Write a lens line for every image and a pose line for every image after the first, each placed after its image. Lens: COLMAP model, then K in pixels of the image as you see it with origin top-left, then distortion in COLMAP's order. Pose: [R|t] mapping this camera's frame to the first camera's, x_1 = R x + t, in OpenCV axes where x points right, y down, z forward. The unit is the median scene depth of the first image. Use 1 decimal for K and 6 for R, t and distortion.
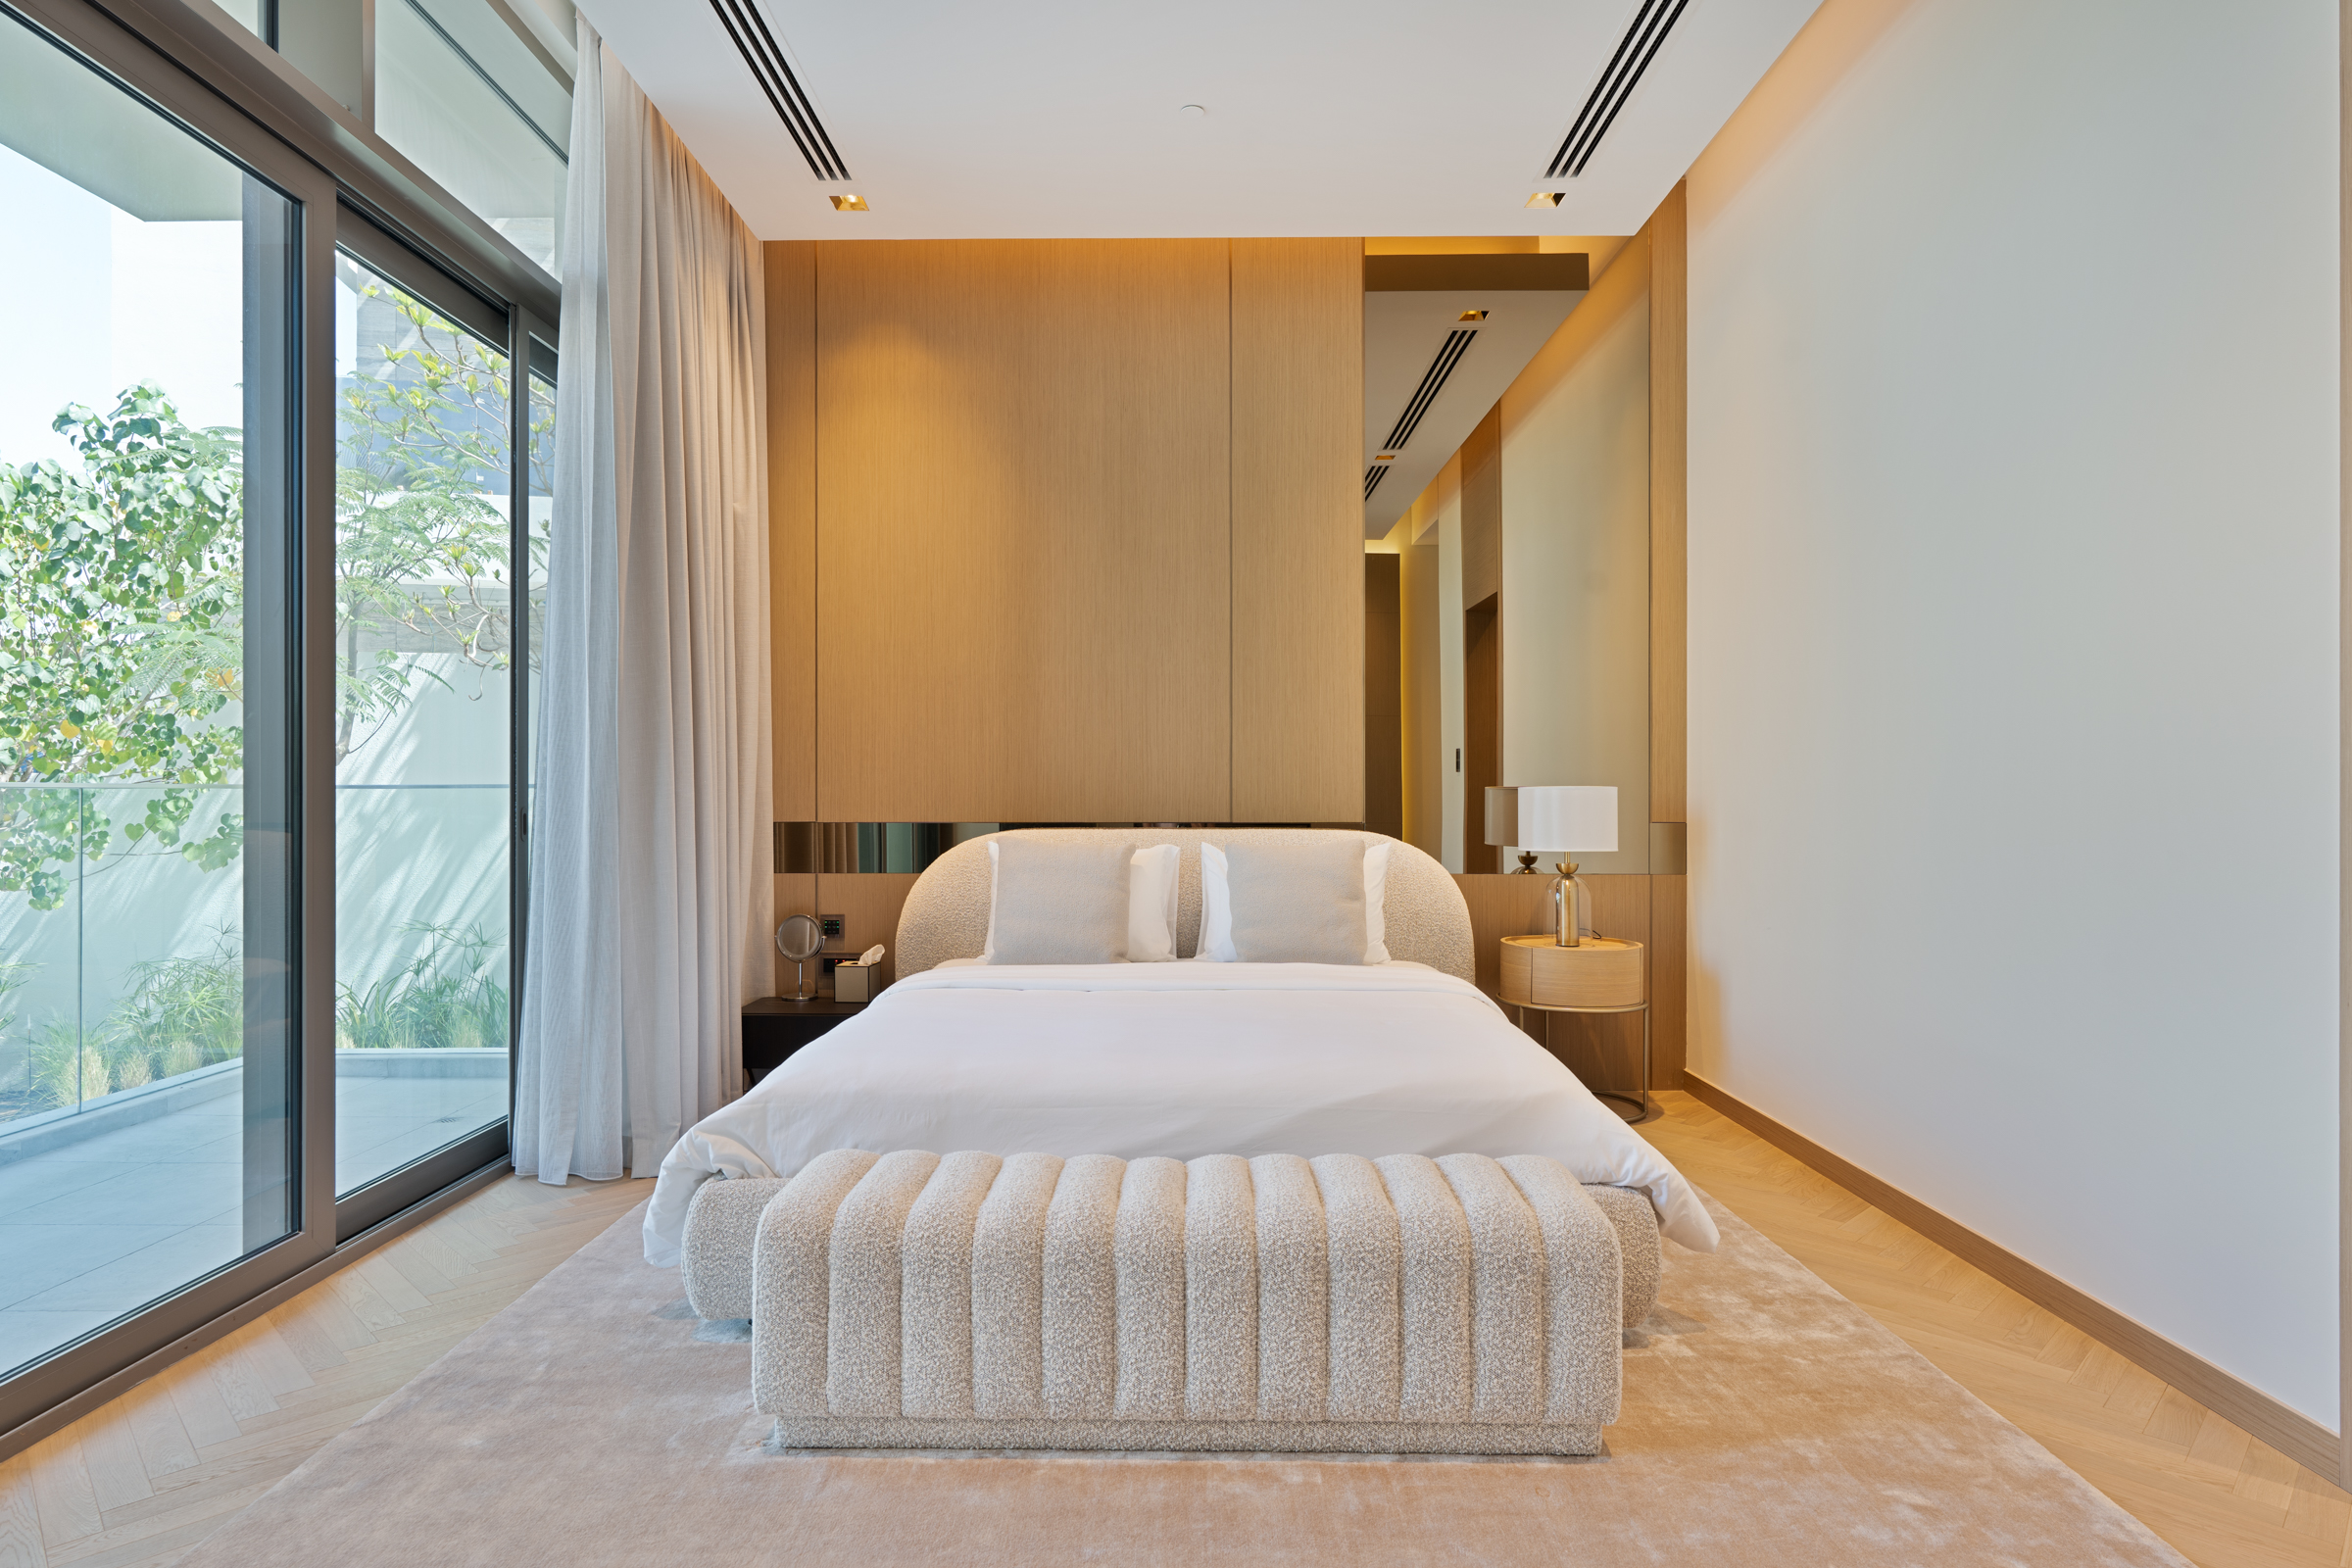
lens RADIAL K [[1313.8, 0, 1166.1], [0, 1313.8, 794.5], [0, 0, 1]] dist [0.000578, 0.002082]
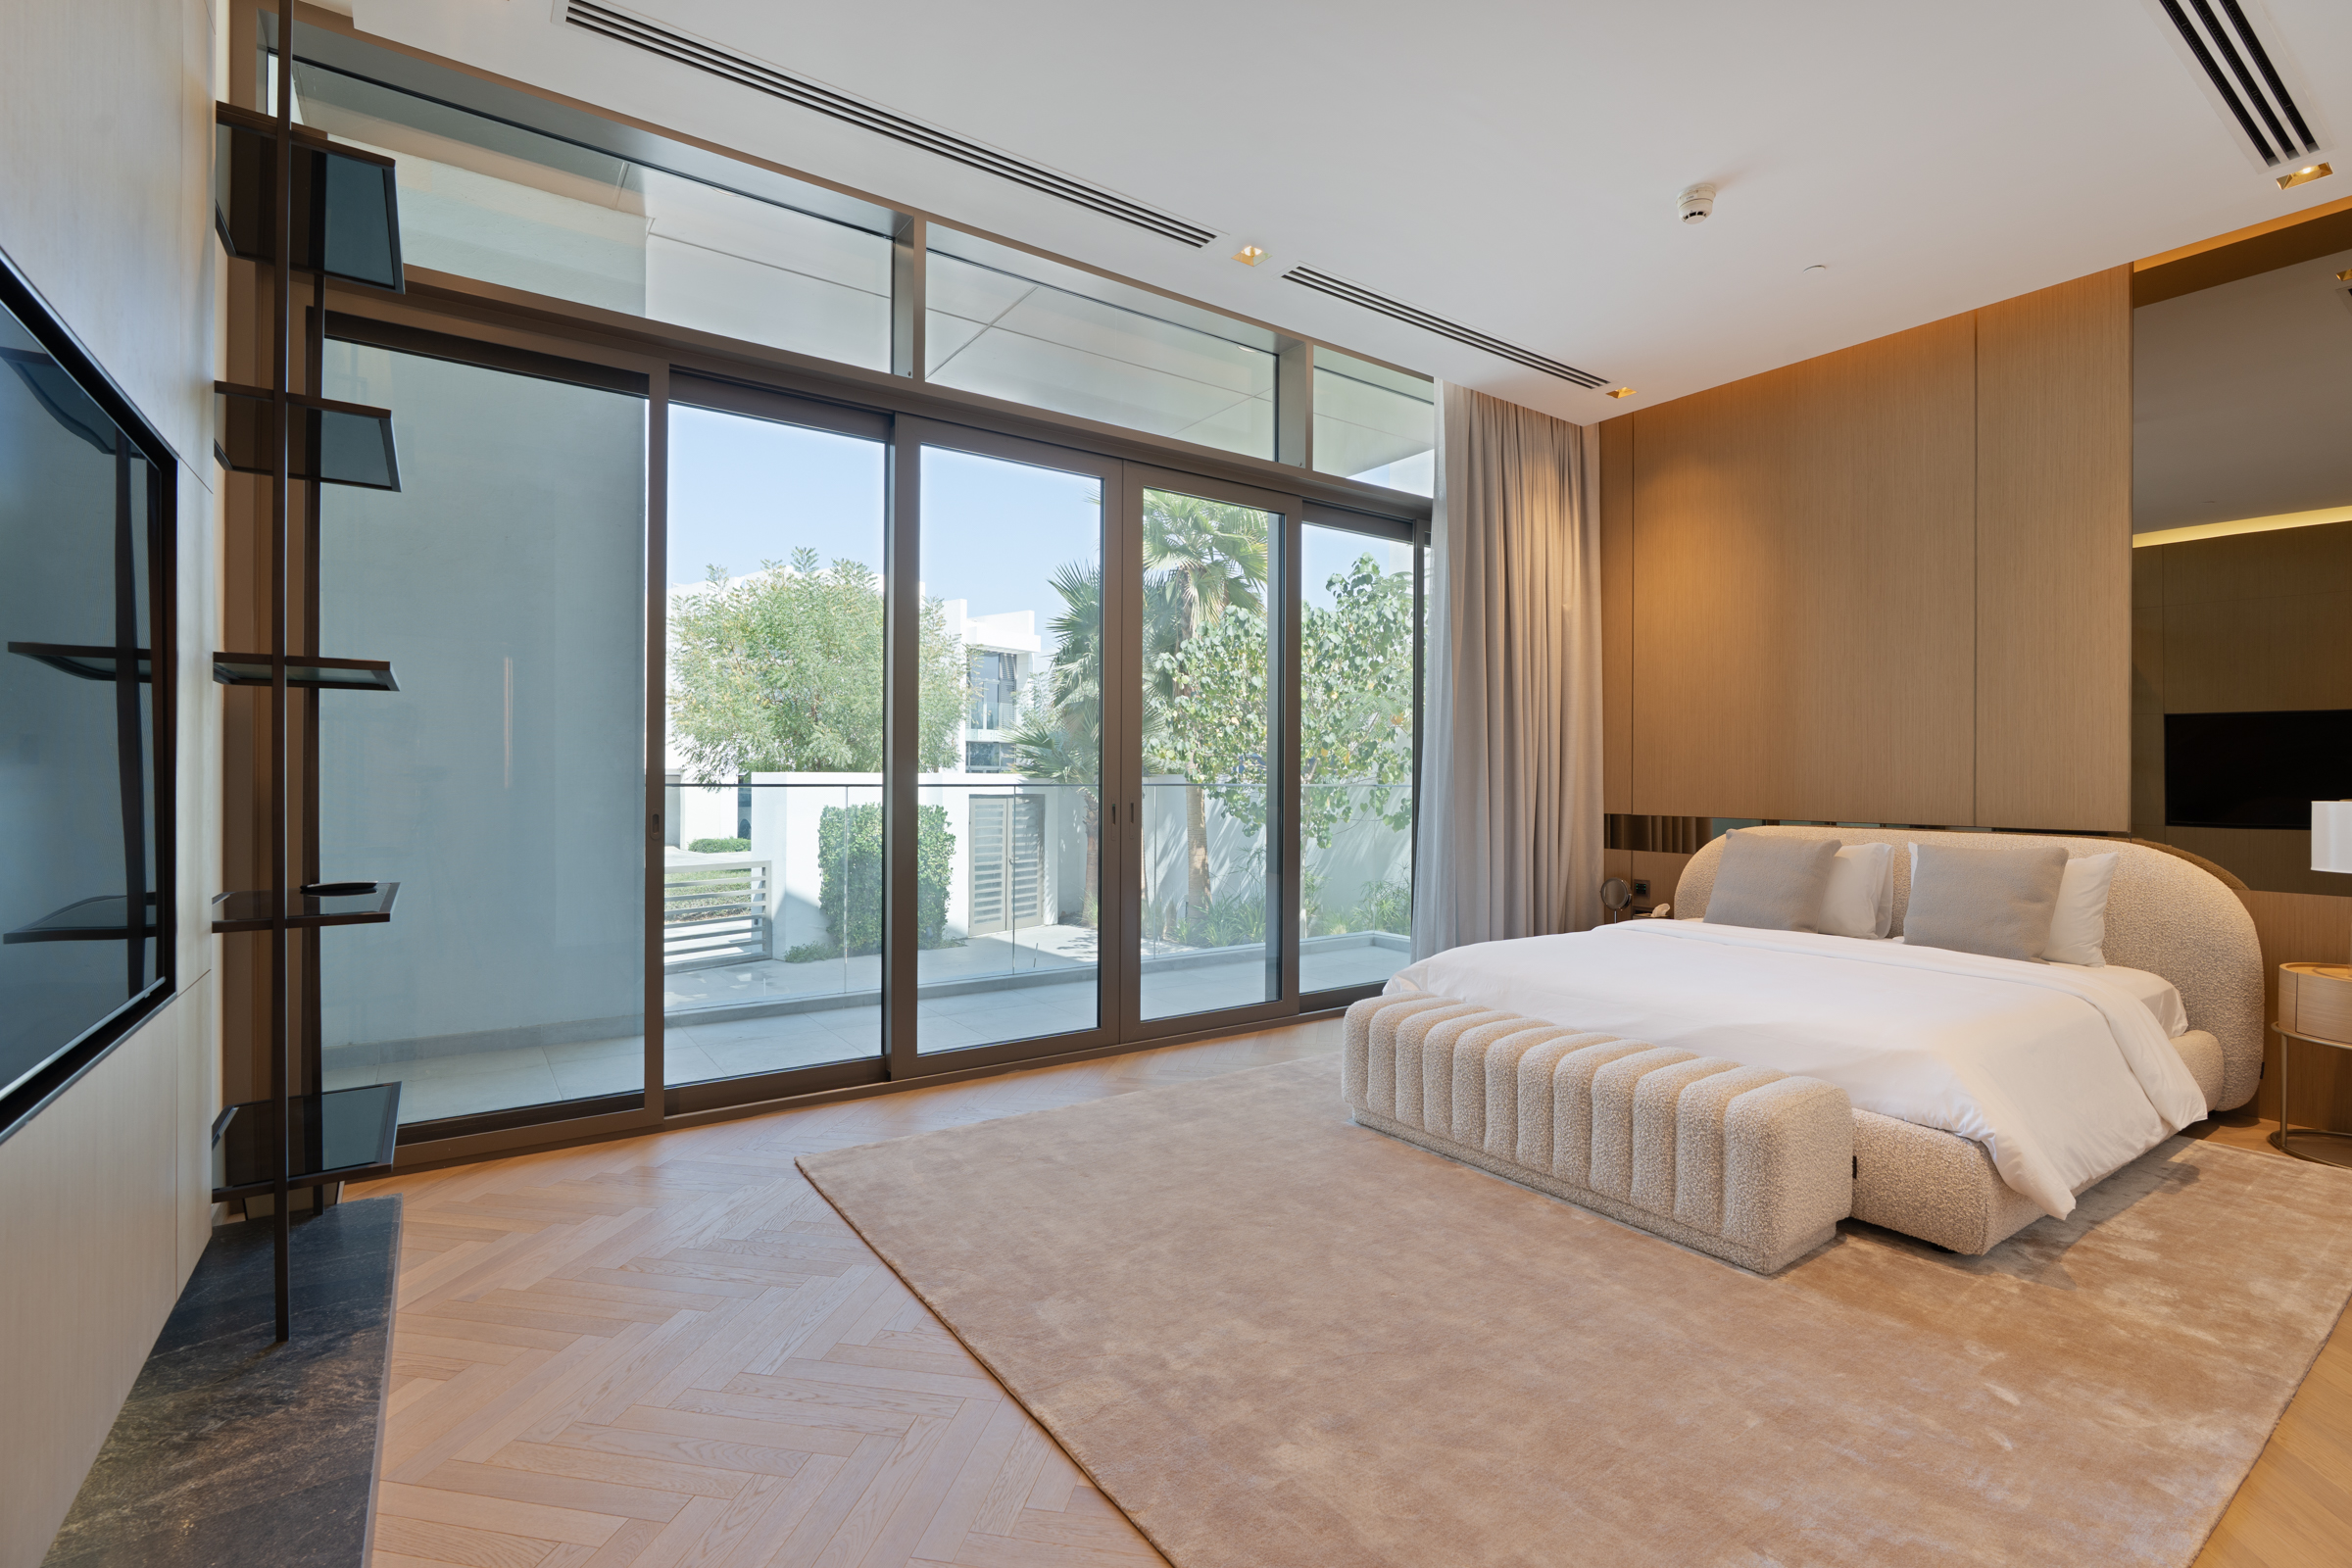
lens RADIAL K [[1064.3, 0, 1175.9], [0, 1064.3, 777.2], [0, 0, 1]] dist [-0.002272, 0.001480]
pose [[0.592604, 0.003913, -0.805485, 0.398757], [-0.009820, 0.999949, -0.002367, -0.012572], [0.805434, 0.009313, 0.592612, -0.091684]]
